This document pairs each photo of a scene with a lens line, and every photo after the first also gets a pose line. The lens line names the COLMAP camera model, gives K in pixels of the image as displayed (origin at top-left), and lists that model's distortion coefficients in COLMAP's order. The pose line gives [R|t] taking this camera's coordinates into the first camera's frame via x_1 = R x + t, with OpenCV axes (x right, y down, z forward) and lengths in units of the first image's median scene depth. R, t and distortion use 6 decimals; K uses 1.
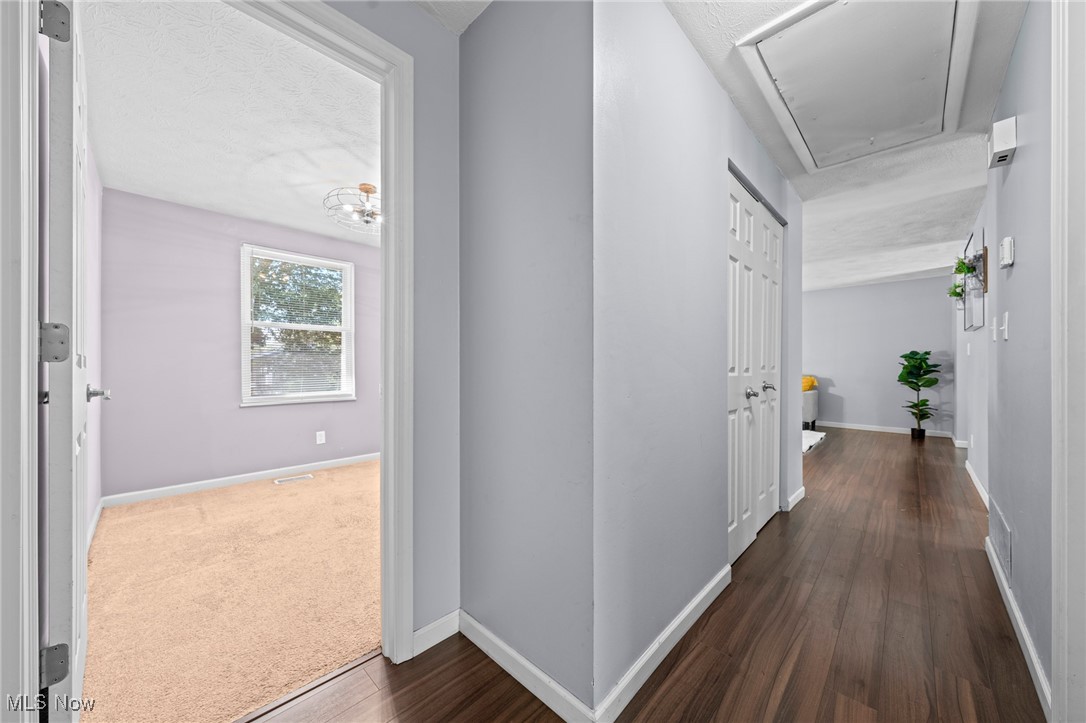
lens RADIAL K [[389.4, 0, 552.7], [0, 389.4, 367.1], [0, 0, 1]] dist [0.001453, 0.000252]
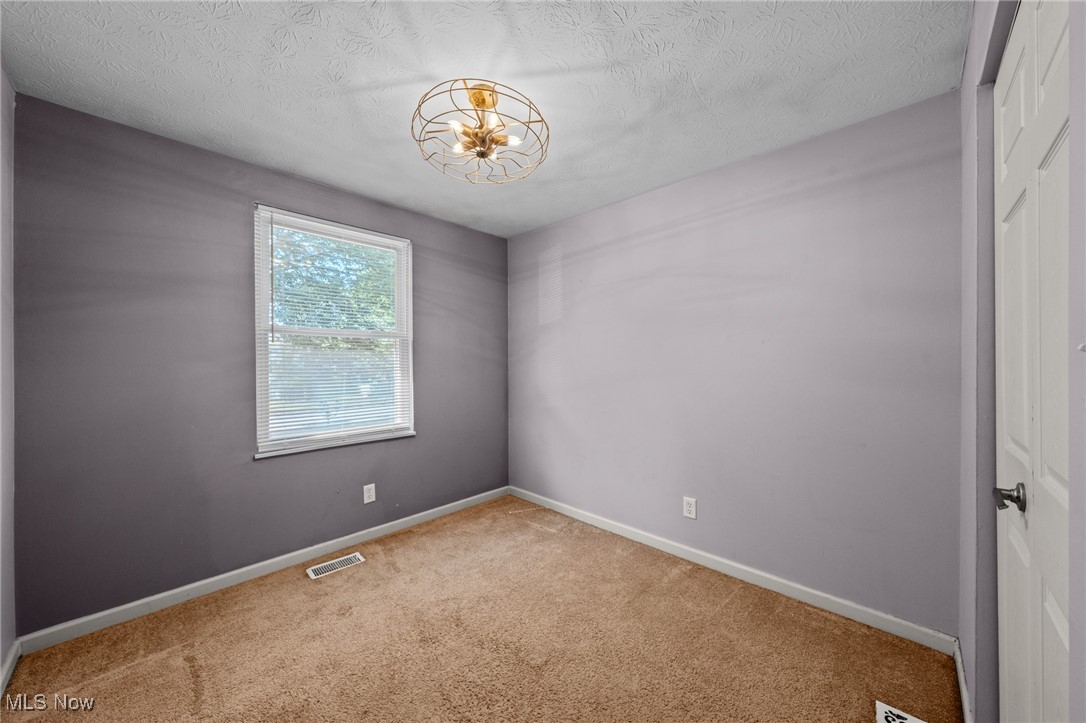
lens RADIAL K [[389.4, 0, 552.8], [0, 389.4, 364.1], [0, 0, 1]] dist [0.001453, 0.000252]
pose [[0.999973, -0.001477, 0.007244, -0.313325], [0.001449, 0.999992, 0.003782, -0.056500], [-0.007250, -0.003771, 0.999967, 0.352930]]
